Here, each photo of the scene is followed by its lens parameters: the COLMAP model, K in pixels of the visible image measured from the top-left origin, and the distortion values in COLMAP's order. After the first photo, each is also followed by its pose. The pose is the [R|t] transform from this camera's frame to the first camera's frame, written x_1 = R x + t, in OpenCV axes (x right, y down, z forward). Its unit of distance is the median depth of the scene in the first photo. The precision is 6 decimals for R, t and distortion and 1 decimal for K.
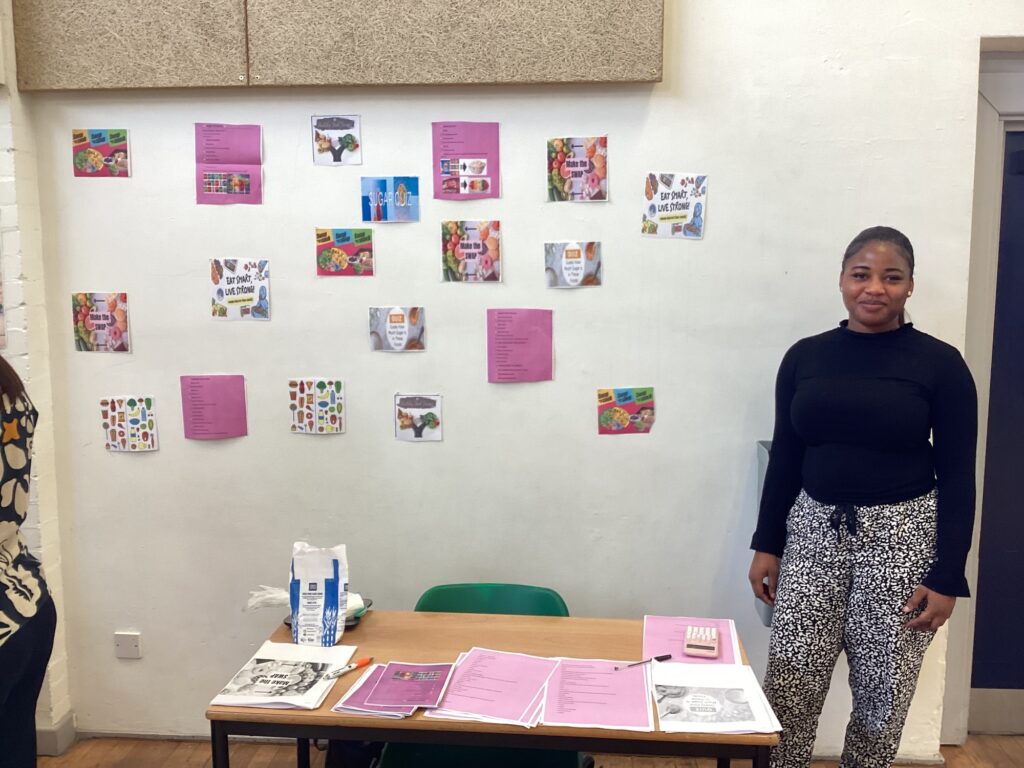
lens RADIAL K [[927.9, 0, 515.6], [0, 927.9, 379.1], [0, 0, 1]] dist [0.100154, -0.172768]
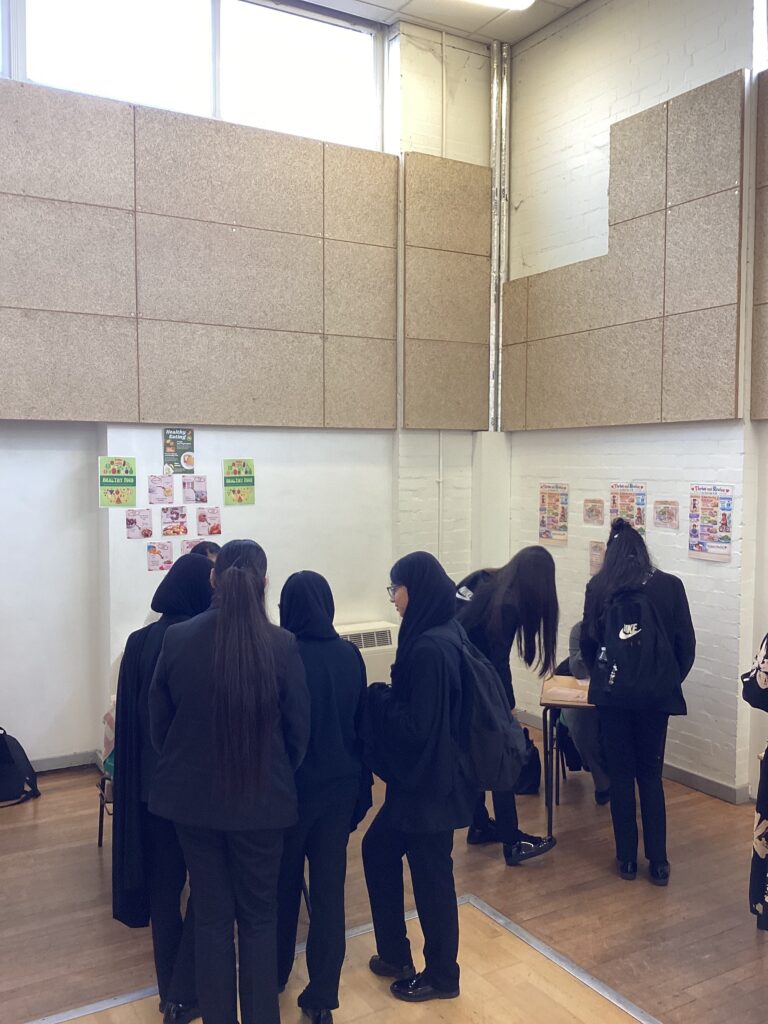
lens RADIAL K [[927.9, 0, 385.4], [0, 927.9, 522.2], [0, 0, 1]] dist [0.100154, -0.172768]
pose [[0.556762, 0.057664, -0.828668, 0.568381], [-0.110702, 0.993840, -0.005221, -0.027287], [0.823262, 0.094642, 0.559716, -0.546292]]
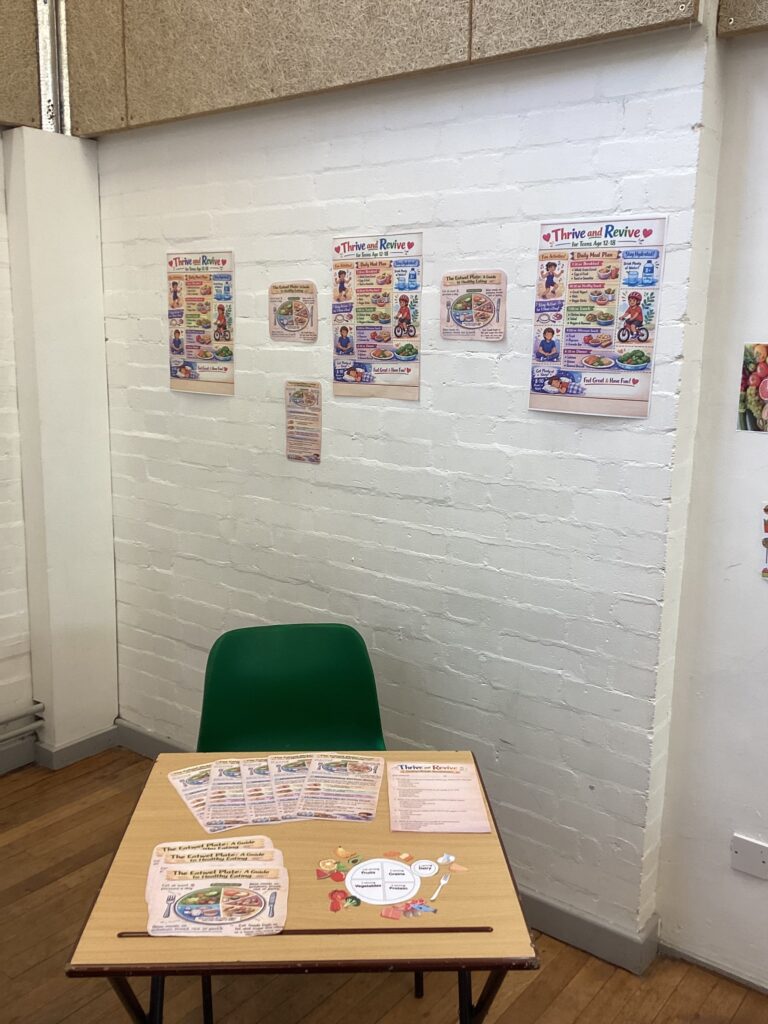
lens RADIAL K [[927.9, 0, 377.9], [0, 927.9, 516.5], [0, 0, 1]] dist [0.100154, -0.172768]
pose [[0.820328, 0.123528, -0.558393, -0.305291], [-0.090651, 0.992136, 0.086307, -0.002442], [0.564663, -0.020181, 0.825075, 0.299110]]
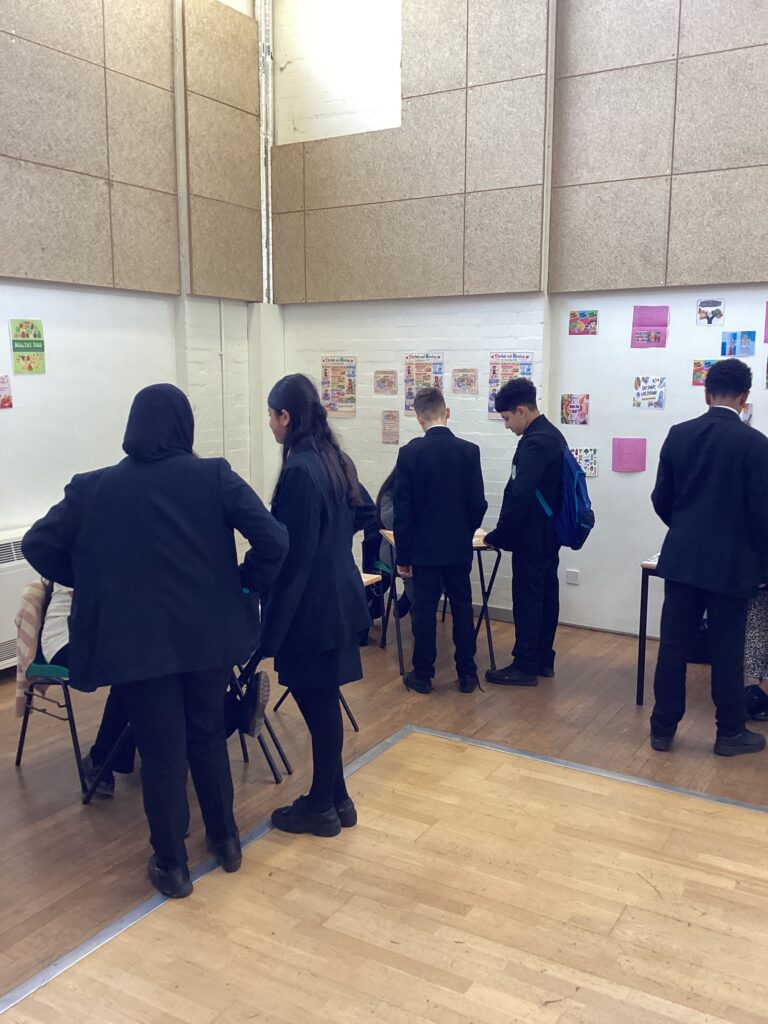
lens RADIAL K [[927.9, 0, 380.0], [0, 927.9, 521.4], [0, 0, 1]] dist [0.100154, -0.172768]
pose [[0.885811, 0.077969, -0.457450, 0.112438], [-0.065572, 0.996923, 0.042943, 0.120531], [0.459391, -0.008043, 0.888198, -0.953248]]
